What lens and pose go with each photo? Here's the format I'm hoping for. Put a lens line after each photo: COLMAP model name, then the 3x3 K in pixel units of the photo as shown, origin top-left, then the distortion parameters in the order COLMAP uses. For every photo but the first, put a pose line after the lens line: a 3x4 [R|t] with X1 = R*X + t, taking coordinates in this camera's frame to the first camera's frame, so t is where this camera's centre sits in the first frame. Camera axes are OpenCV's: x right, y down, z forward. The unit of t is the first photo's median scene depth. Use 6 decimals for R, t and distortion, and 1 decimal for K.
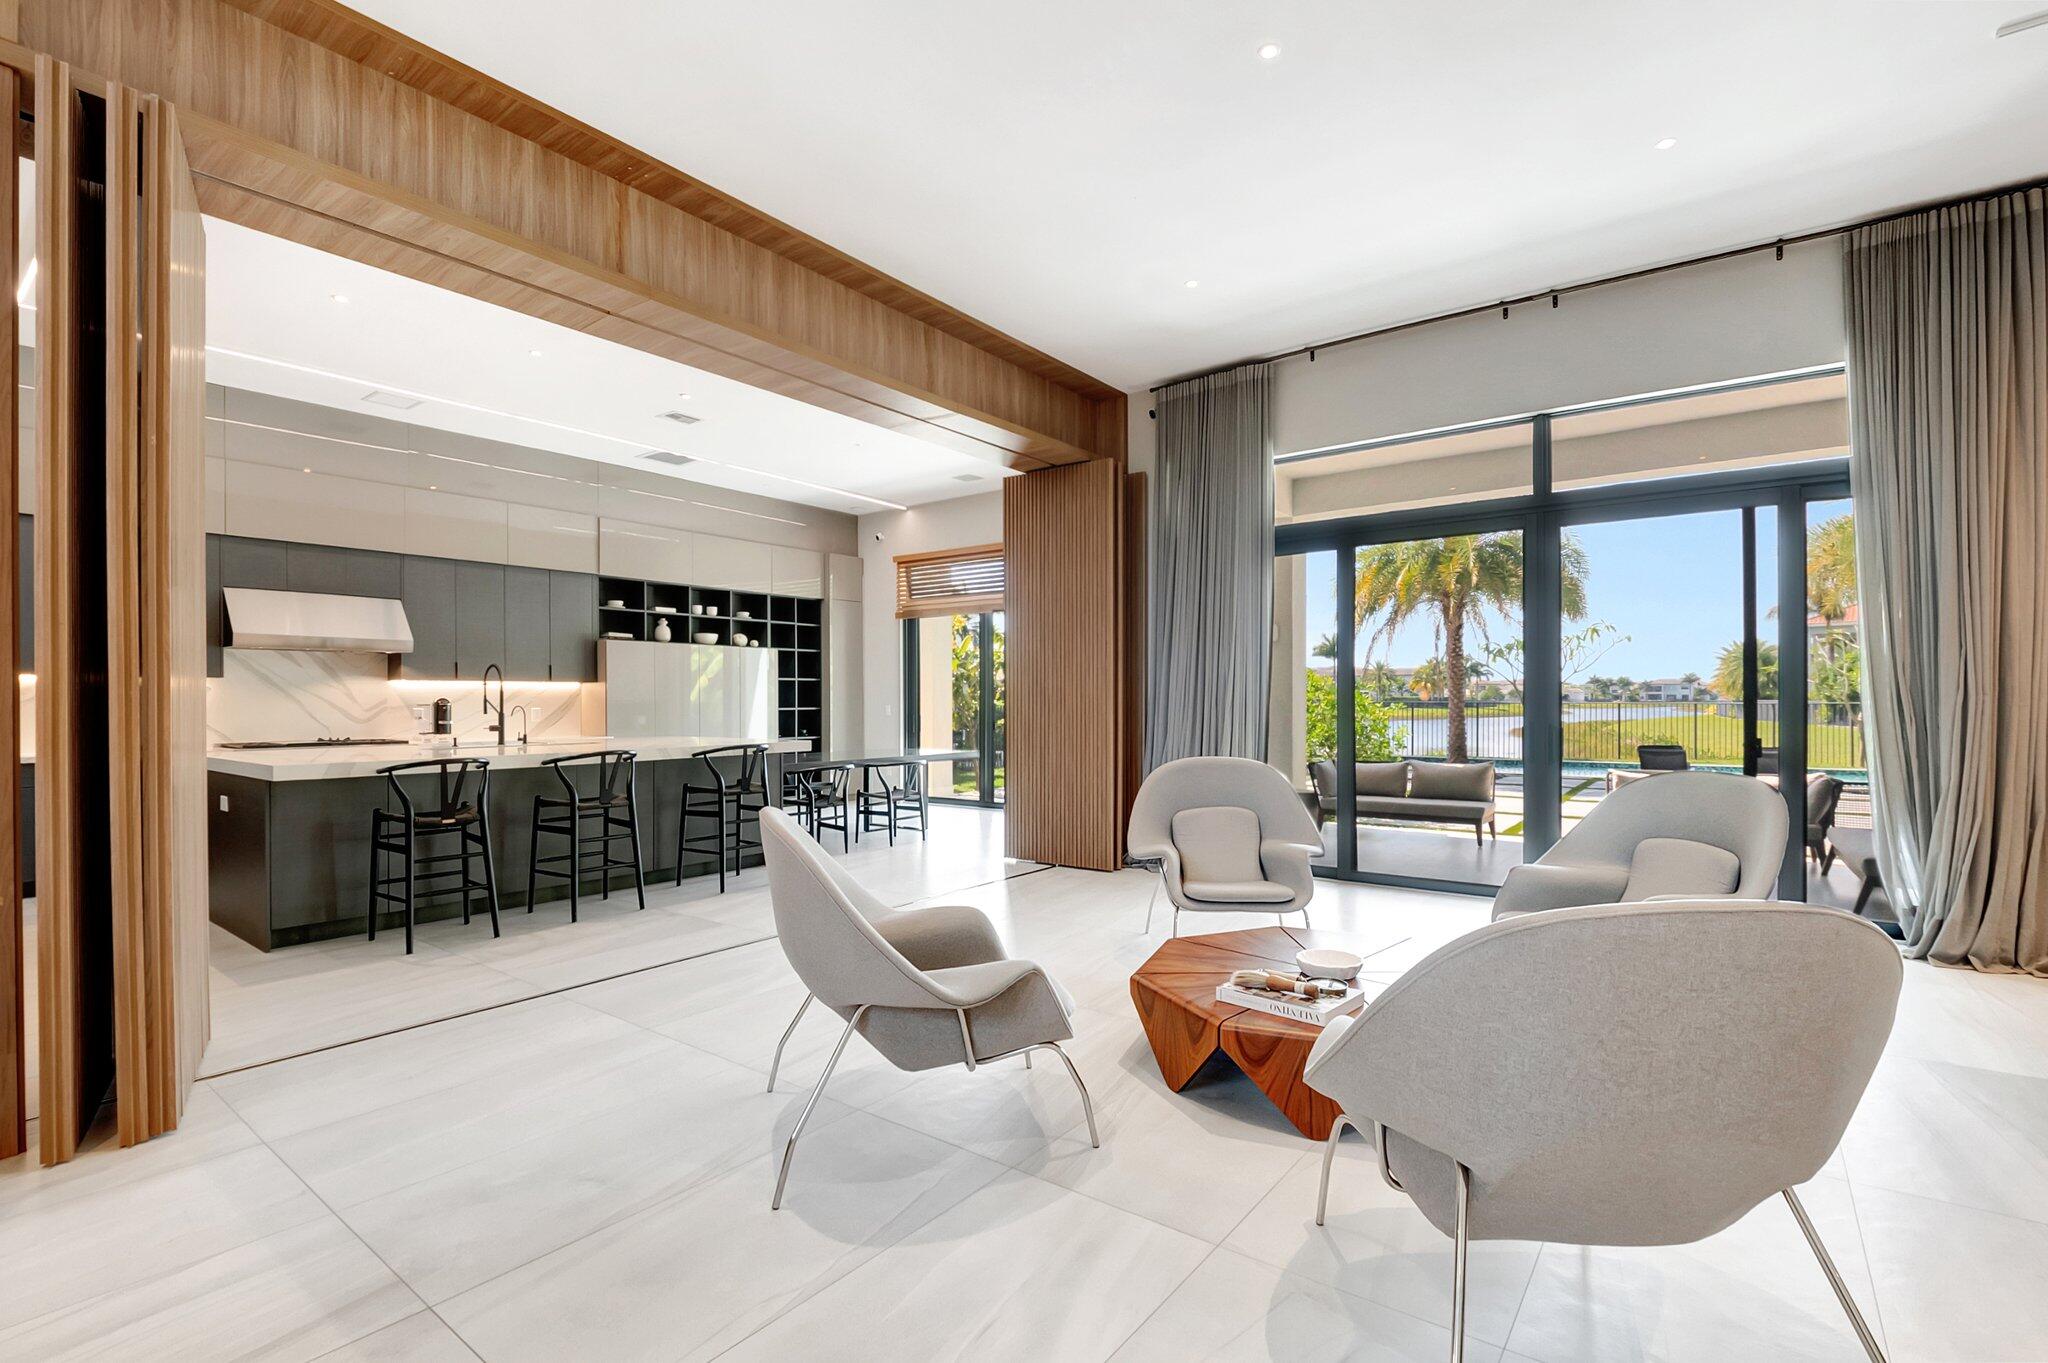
lens RADIAL K [[957.5, 0, 1029.1], [0, 957.5, 709.6], [0, 0, 1]] dist [0.009193, -0.025581]
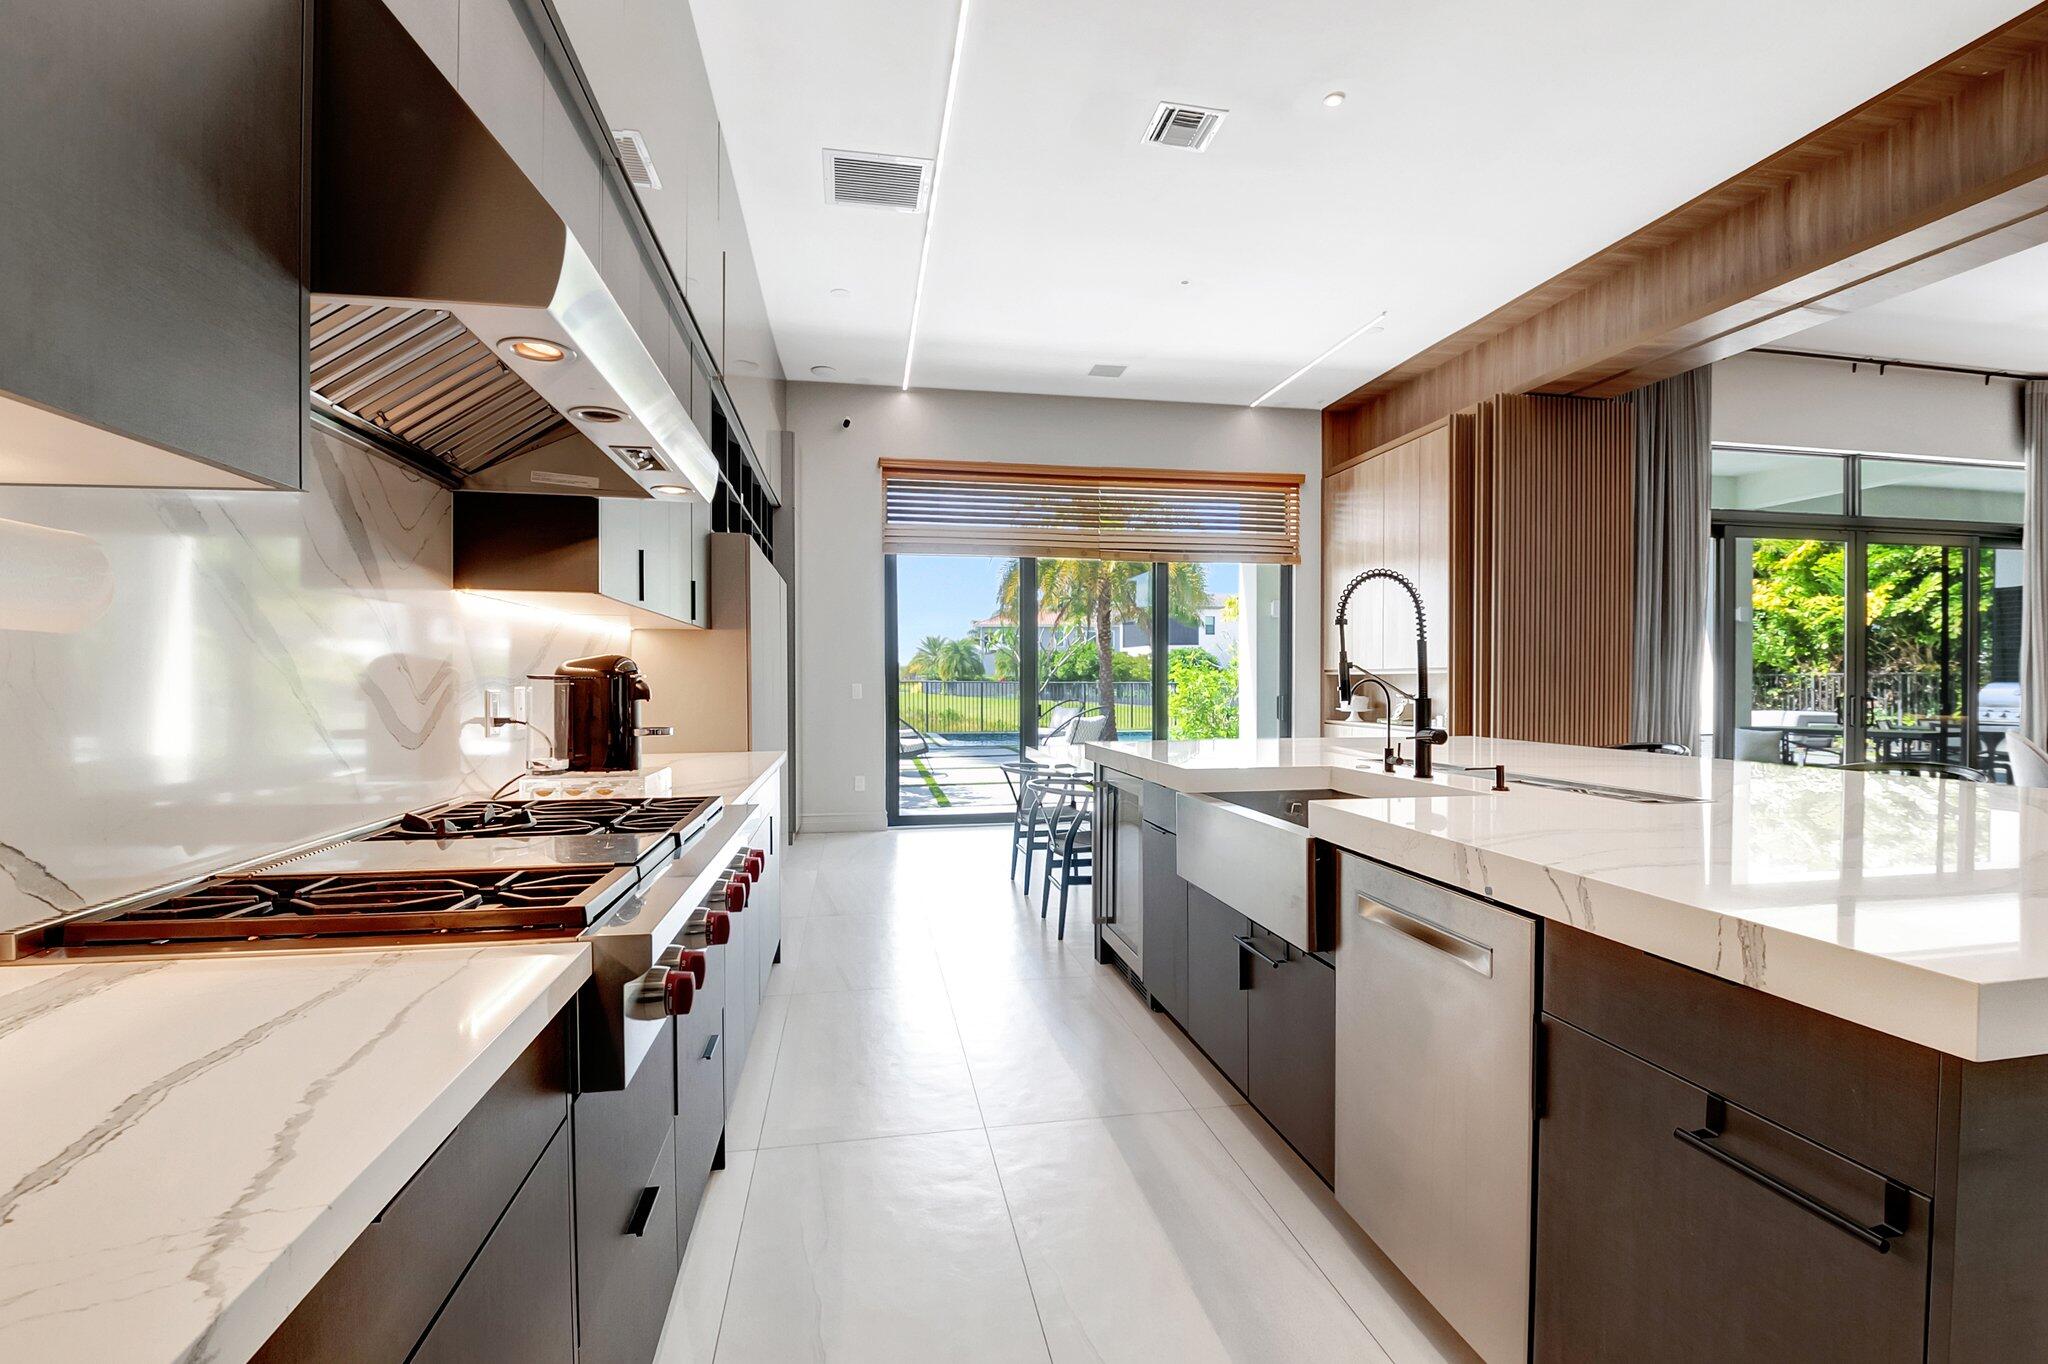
lens RADIAL K [[915.3, 0, 1026.8], [0, 915.3, 698.8], [0, 0, 1]] dist [0.002153, -0.014266]
pose [[0.672041, -0.011833, 0.740420, -0.749285], [0.004006, 0.999916, 0.012344, -0.001039], [-0.740503, -0.005329, 0.672031, 0.688762]]
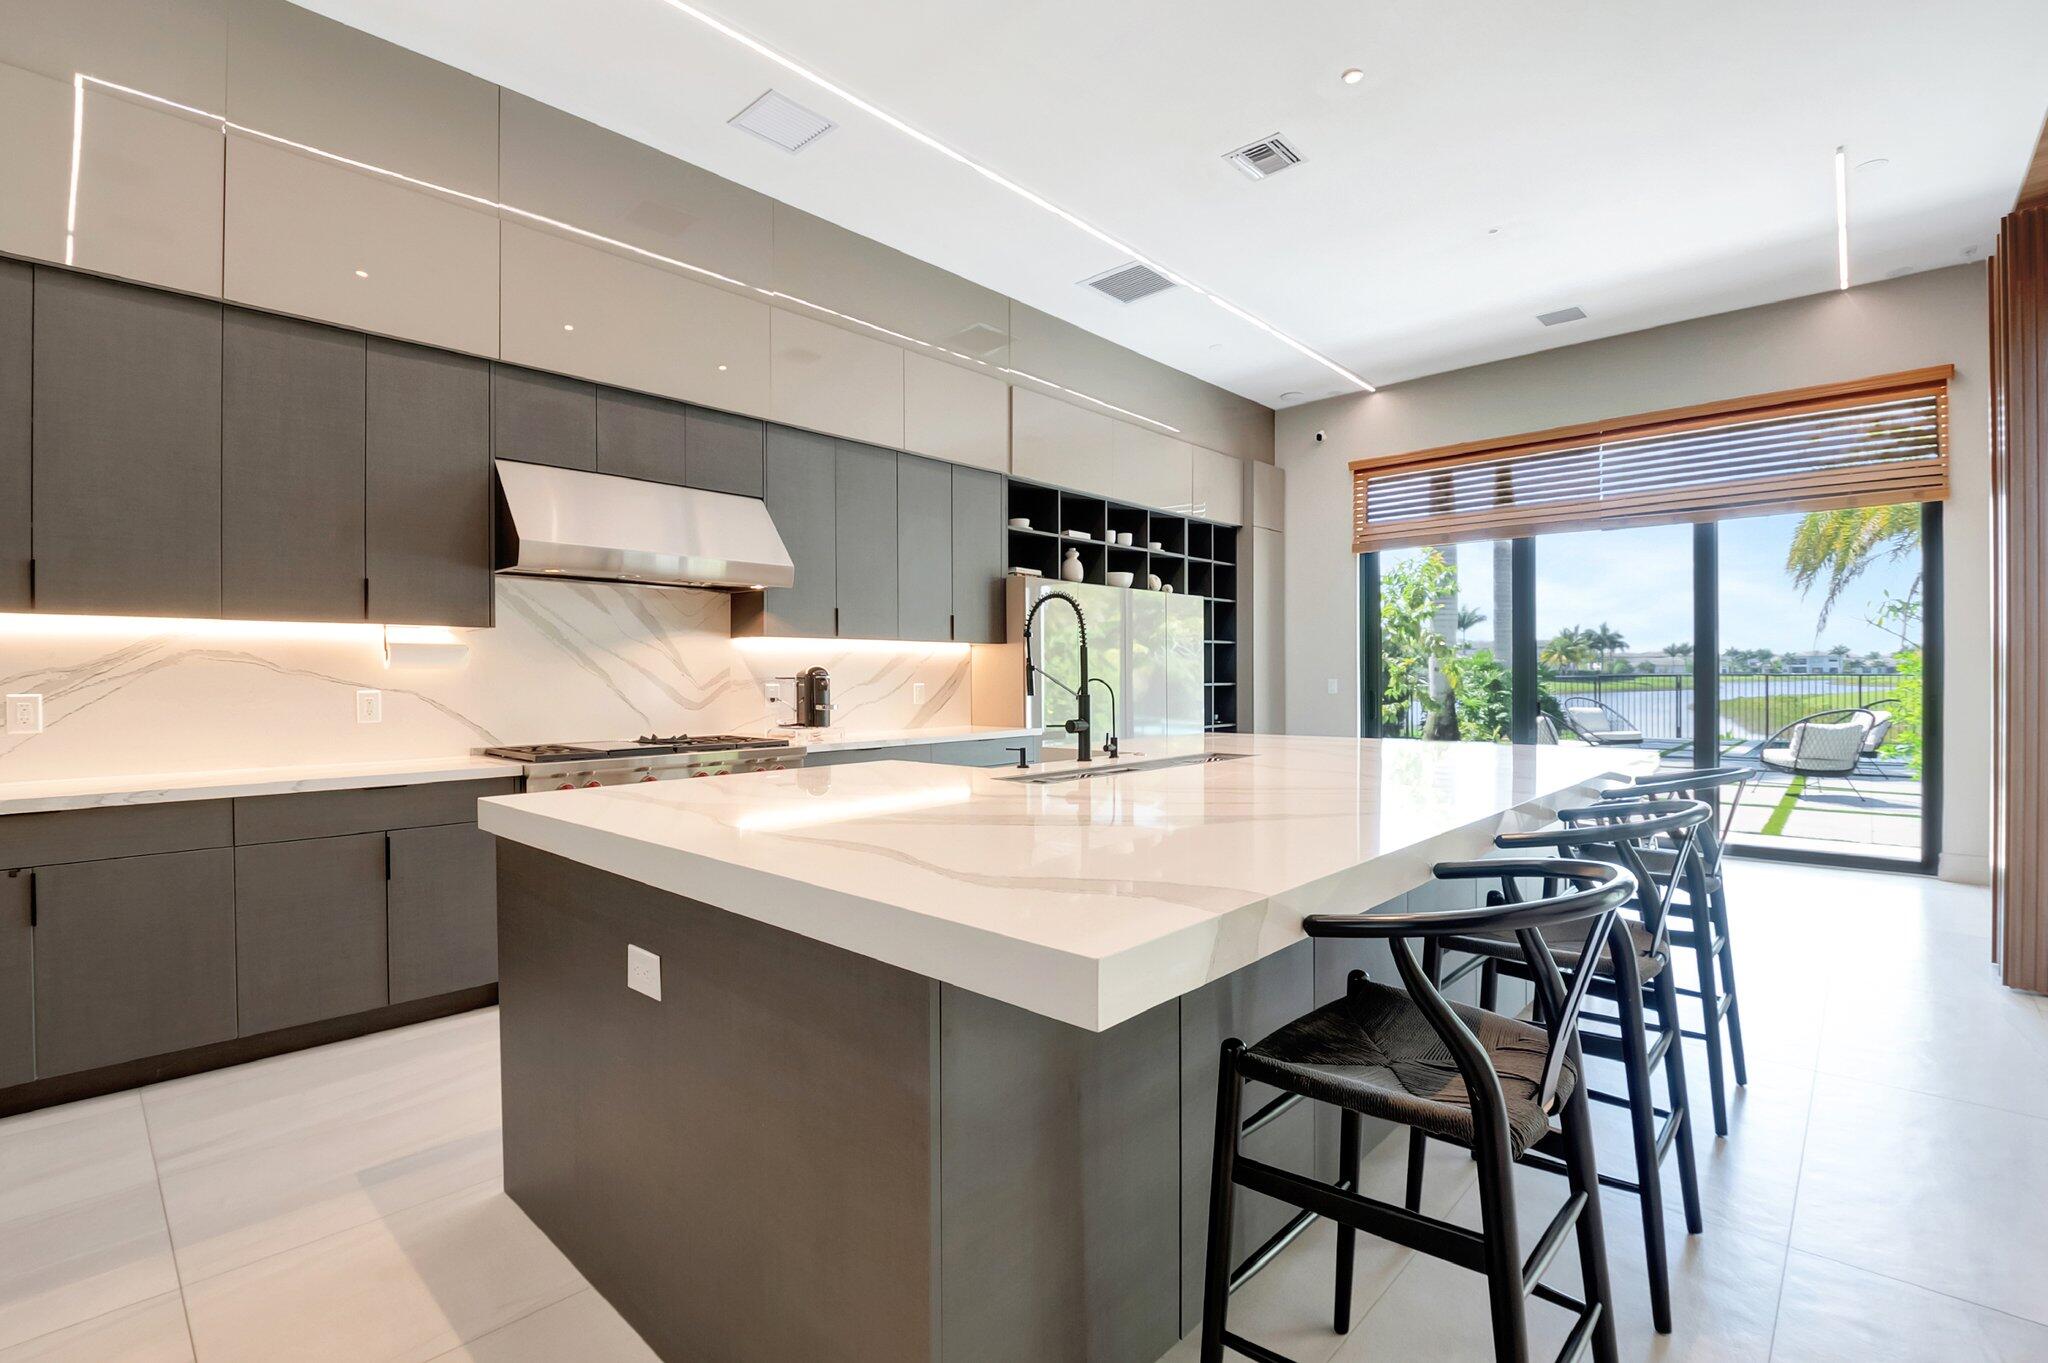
lens RADIAL K [[932.7, 0, 1022.3], [0, 932.7, 672.4], [0, 0, 1]] dist [0.000835, -0.016910]
pose [[0.994443, -0.000745, -0.105275, -0.420311], [-0.000460, 0.999935, -0.011419, -0.001912], [0.105277, 0.011404, 0.994378, 0.428369]]
